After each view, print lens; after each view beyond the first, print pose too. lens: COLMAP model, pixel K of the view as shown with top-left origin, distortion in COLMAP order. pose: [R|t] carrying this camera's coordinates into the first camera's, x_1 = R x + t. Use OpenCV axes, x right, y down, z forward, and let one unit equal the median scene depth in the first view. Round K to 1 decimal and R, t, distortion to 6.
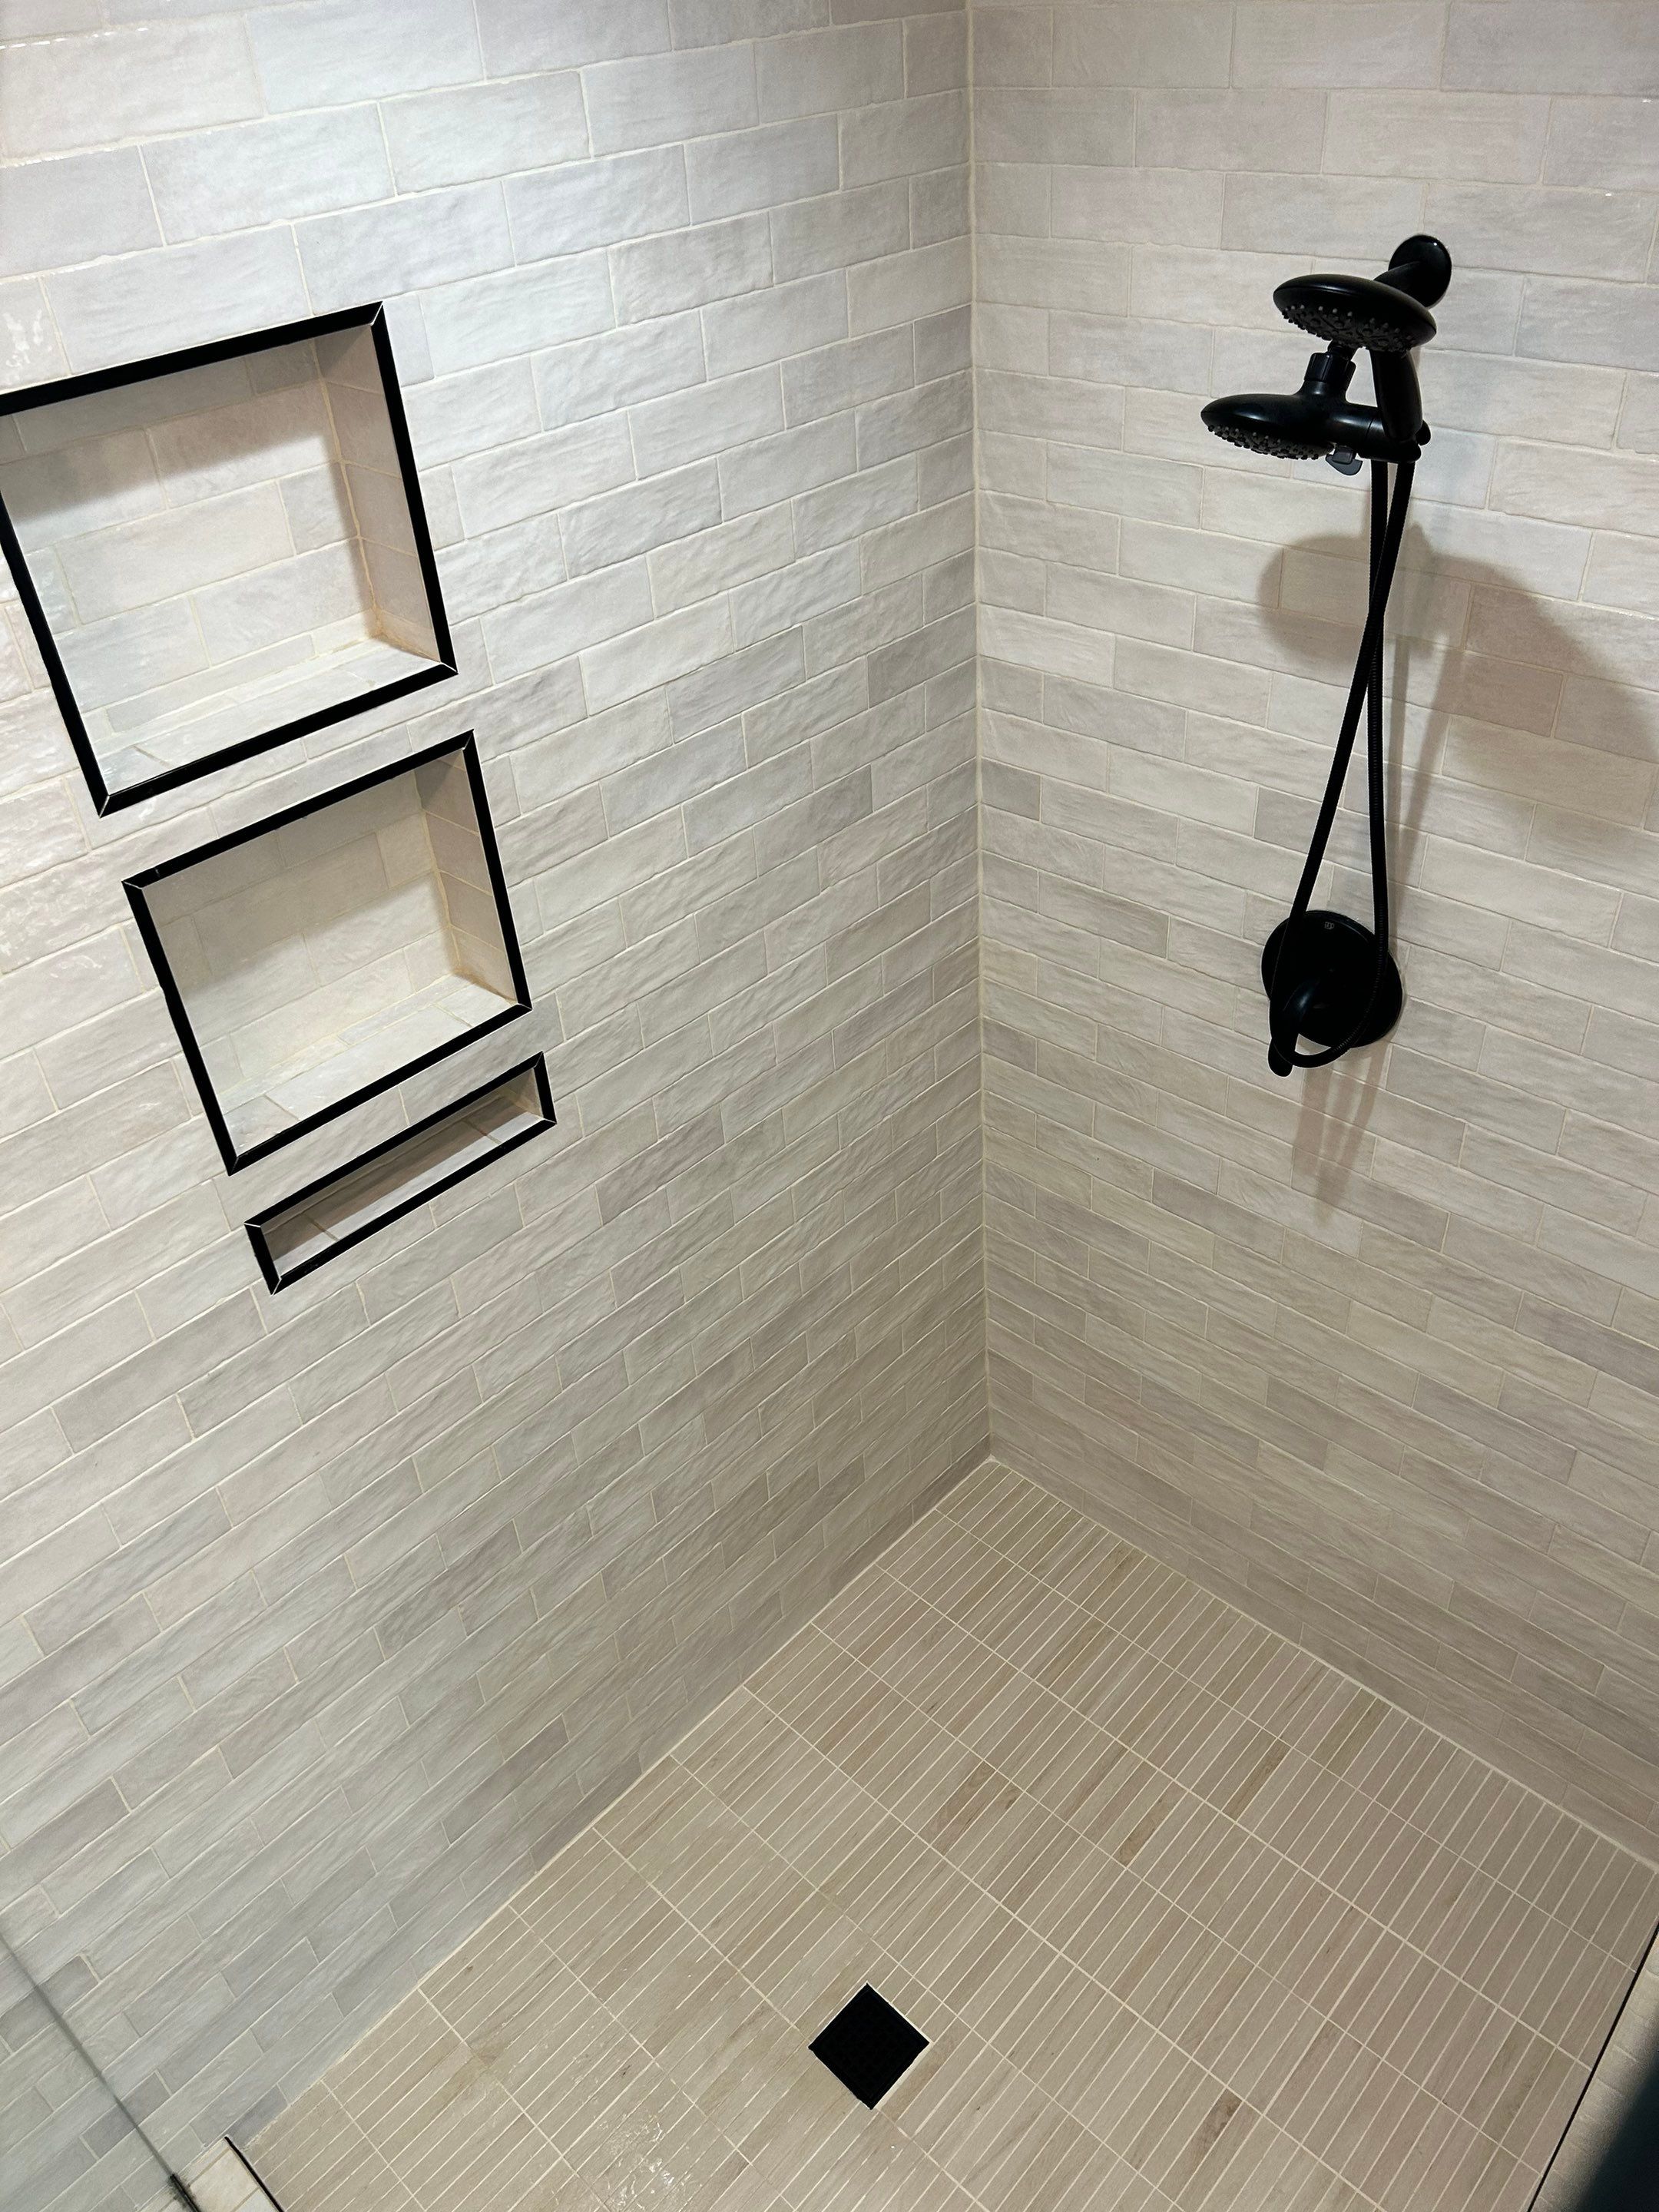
lens RADIAL K [[1676.4, 0, 830.8], [0, 1676.4, 1115.4], [0, 0, 1]] dist [0.052092, -0.064140]
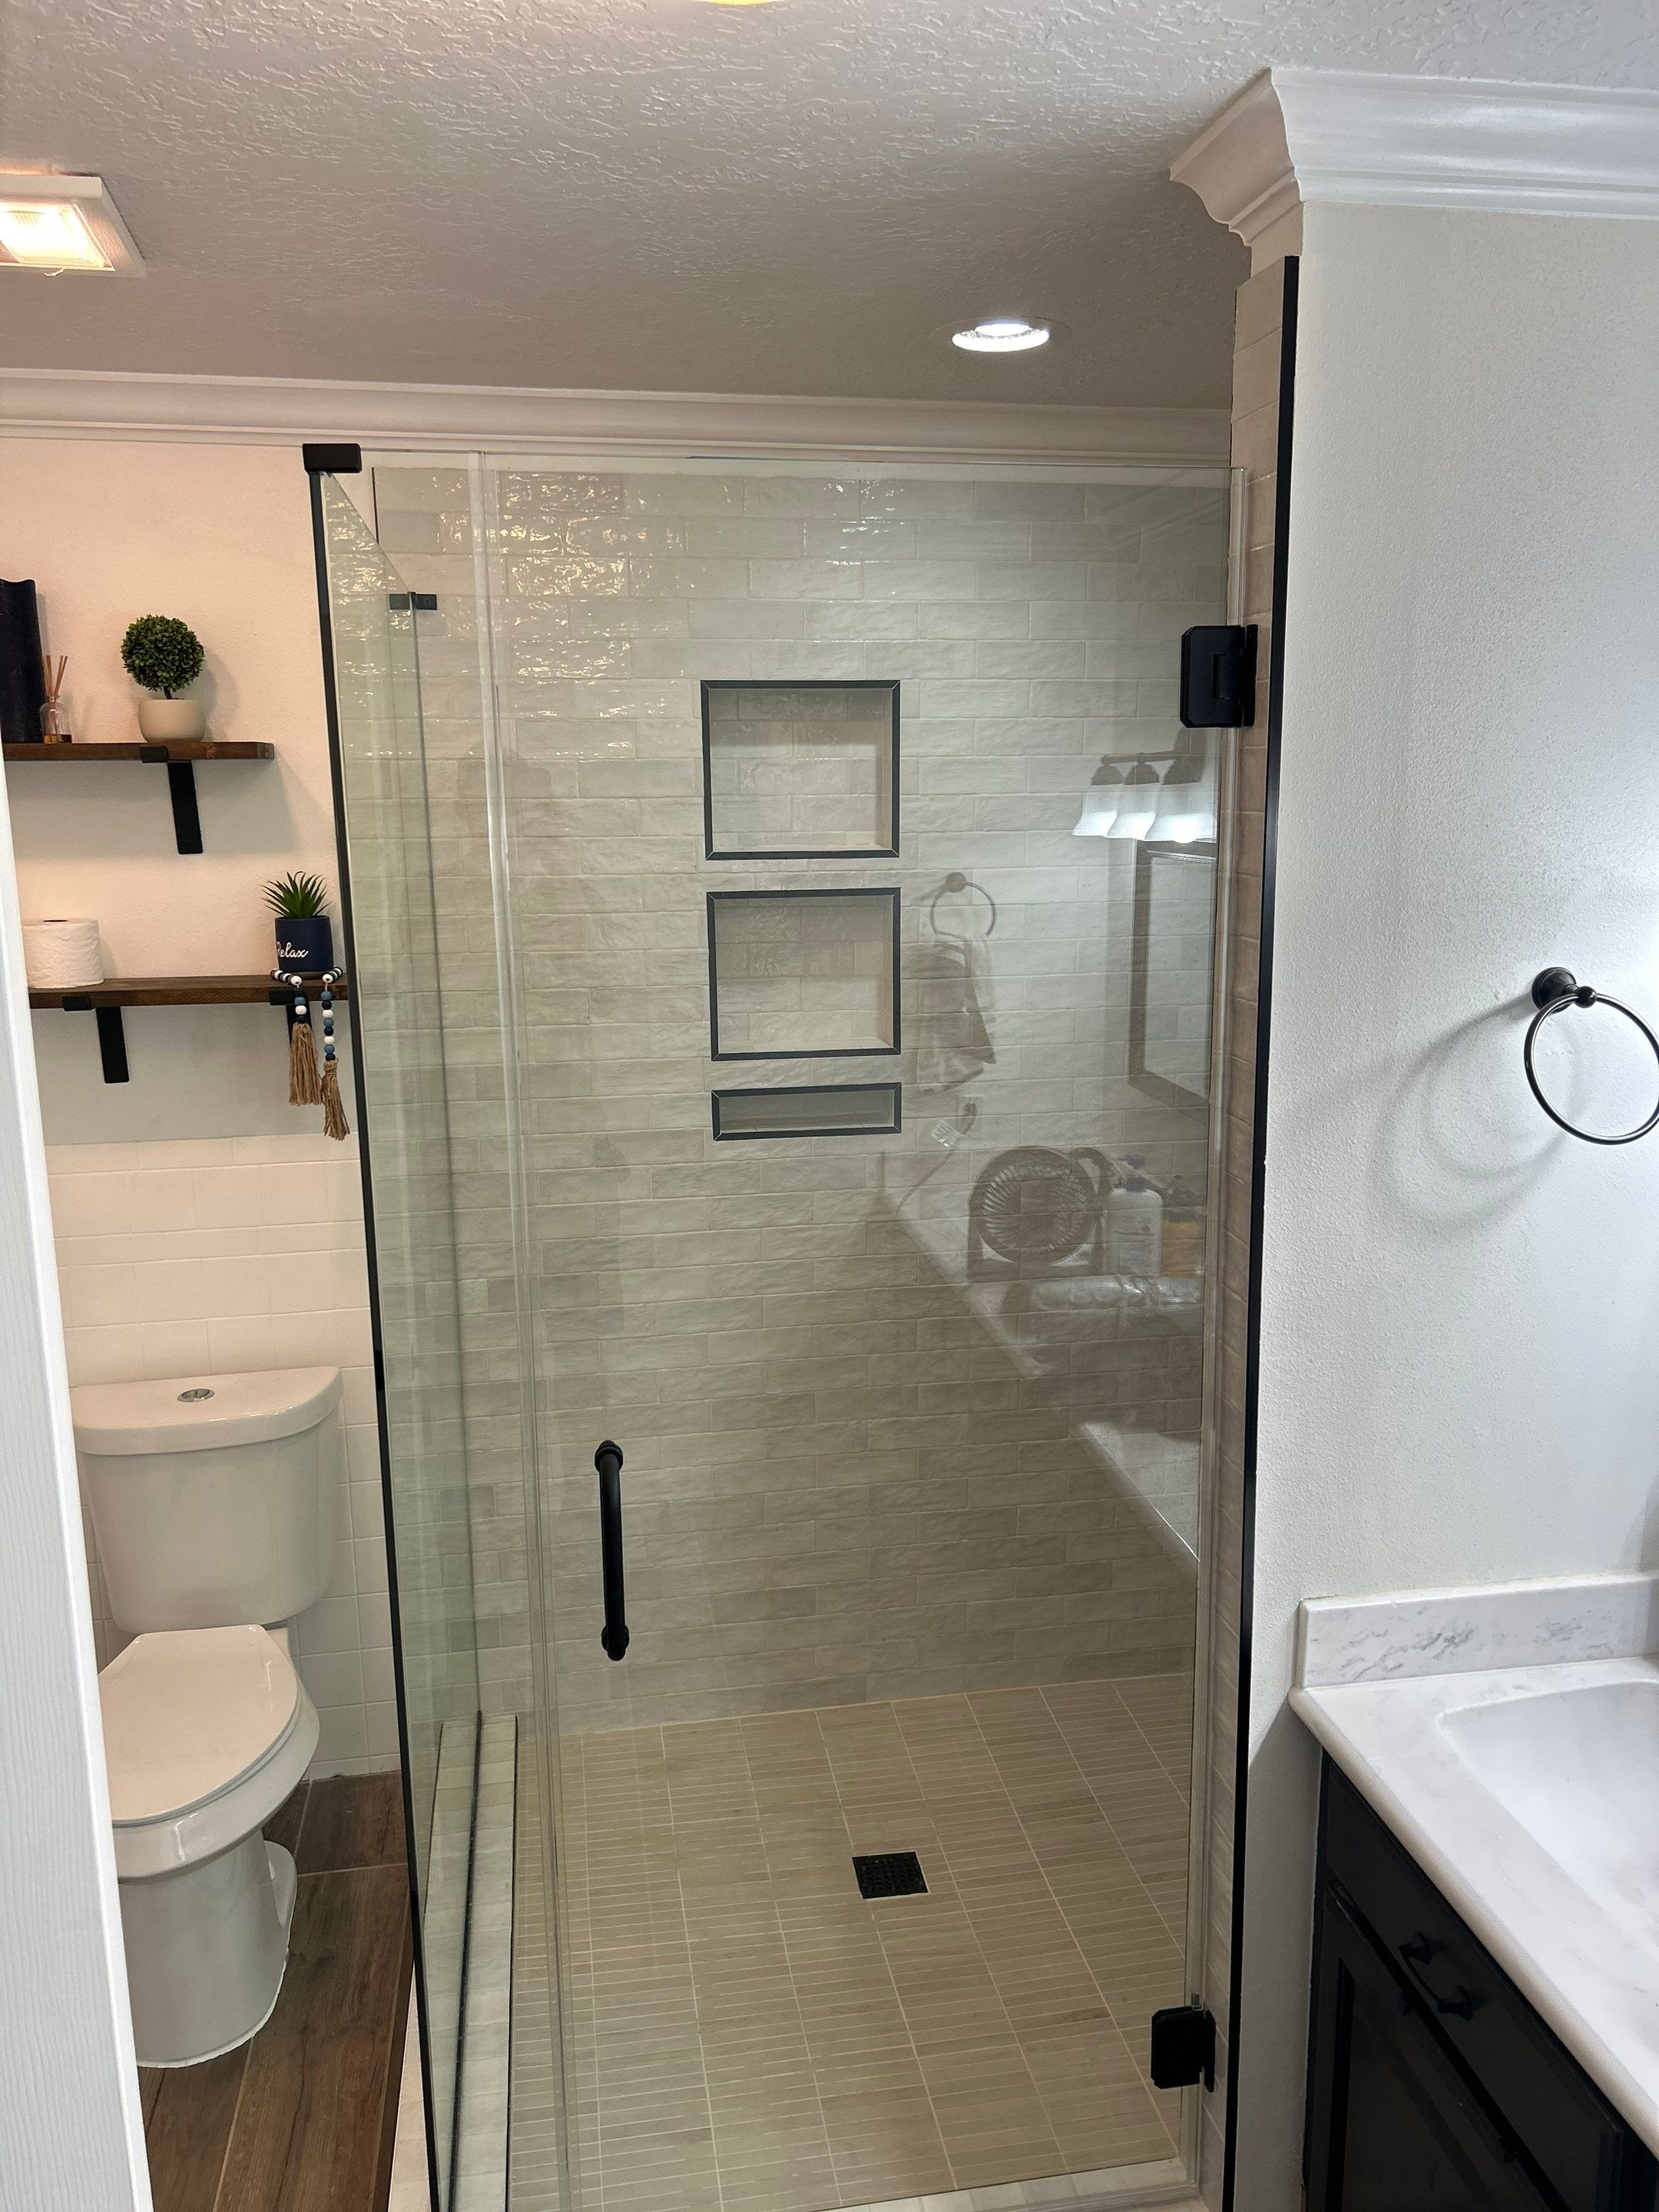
lens RADIAL K [[1676.4, 0, 820.2], [0, 1676.4, 1108.4], [0, 0, 1]] dist [0.052092, -0.064140]
pose [[0.794139, 0.175564, -0.581825, 0.926689], [-0.394789, 0.876884, -0.274254, 0.590805], [0.462044, 0.447494, 0.765679, -0.437408]]
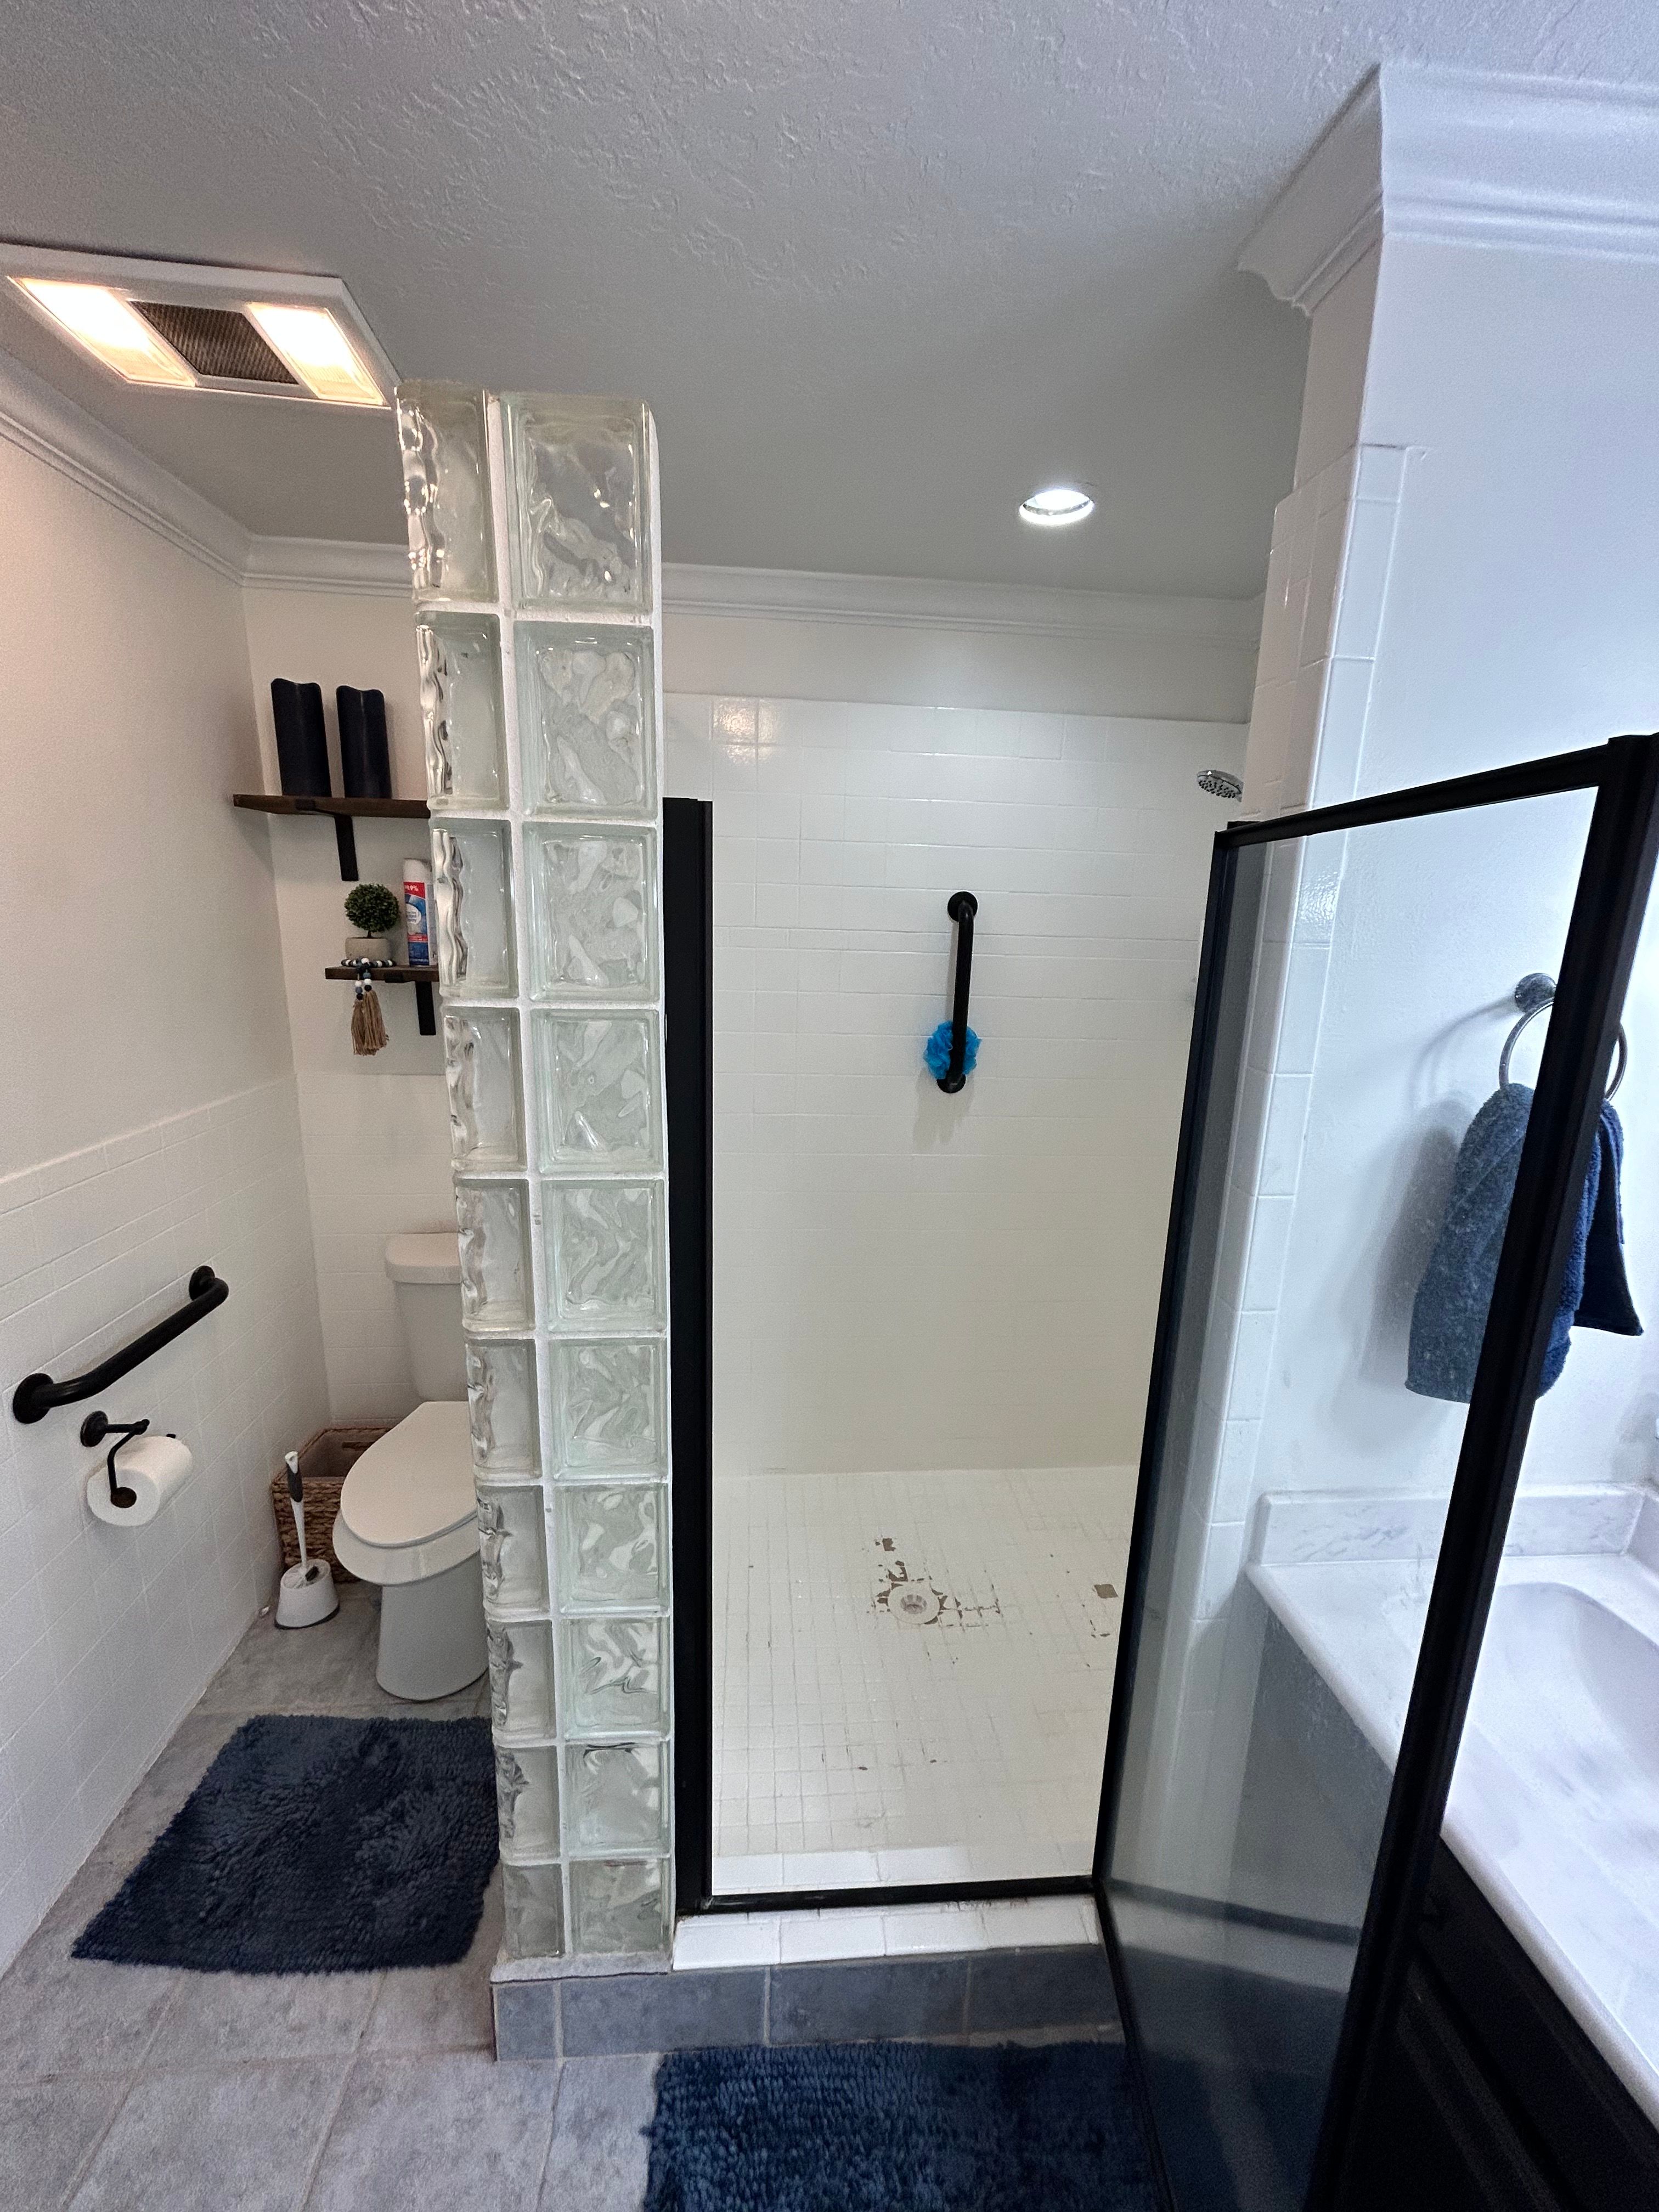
lens RADIAL K [[891.7, 0, 836.7], [0, 891.7, 1094.1], [0, 0, 1]] dist [0.000206, -0.000388]
pose [[0.743879, 0.223844, -0.629713, 0.683828], [-0.458062, 0.856879, -0.236513, 0.484950], [0.486646, 0.464384, 0.739948, -0.095726]]
